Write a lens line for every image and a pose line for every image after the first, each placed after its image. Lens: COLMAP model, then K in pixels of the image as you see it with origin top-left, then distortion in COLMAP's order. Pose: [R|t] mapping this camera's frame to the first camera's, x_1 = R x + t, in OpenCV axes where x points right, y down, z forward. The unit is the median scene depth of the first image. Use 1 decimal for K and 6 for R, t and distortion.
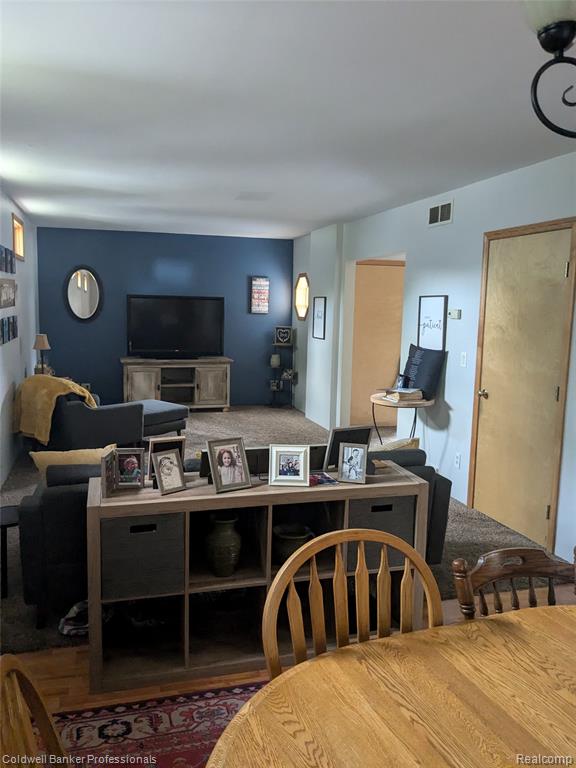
lens RADIAL K [[610.8, 0, 288.0], [0, 610.8, 384.0], [0, 0, 1]] dist [0.066868, -0.115082]
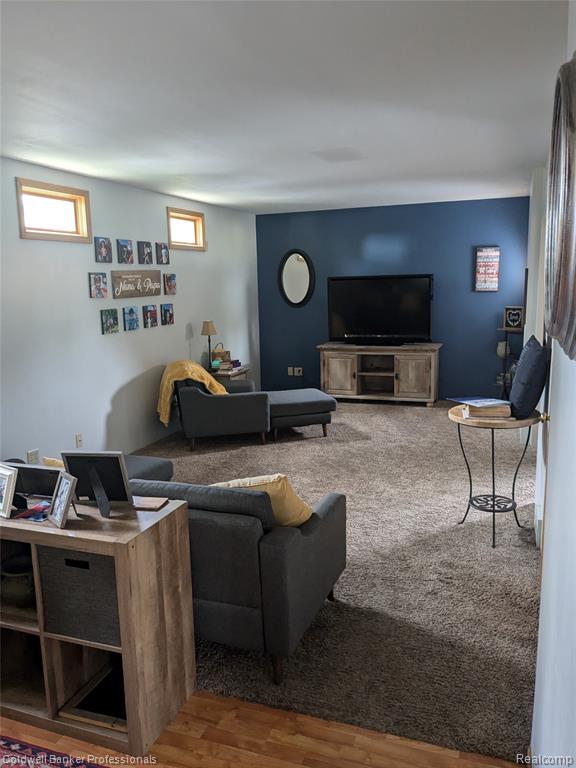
lens RADIAL K [[615.0, 0, 276.2], [0, 615.0, 384.1], [0, 0, 1]] dist [0.060036, -0.120459]
pose [[0.794656, 0.060053, -0.604083, 0.255611], [-0.039184, 0.998094, 0.047677, -0.020698], [0.605794, -0.014217, 0.795494, 0.176694]]
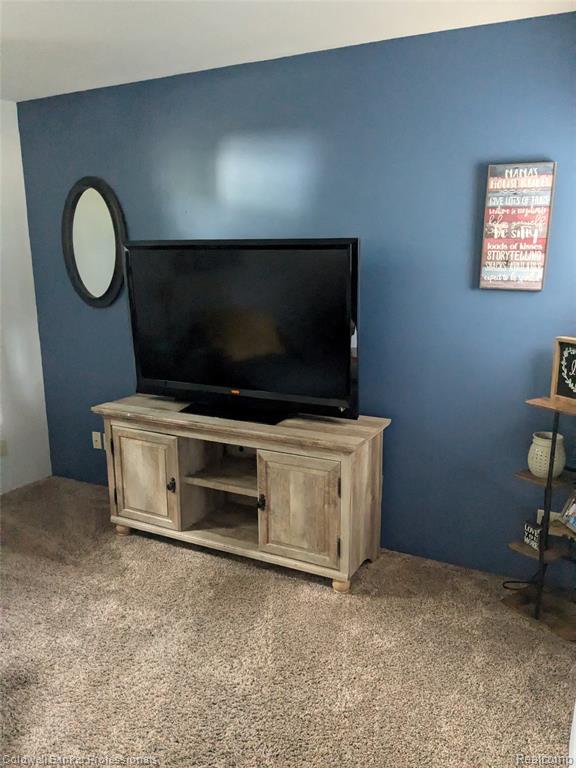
lens RADIAL K [[610.8, 0, 288.0], [0, 610.8, 384.0], [0, 0, 1]] dist [0.066868, -0.115082]
pose [[0.716877, 0.125960, -0.685727, 0.093226], [-0.070994, 0.991620, 0.107929, -0.101052], [0.693575, -0.028689, 0.719813, 0.758034]]
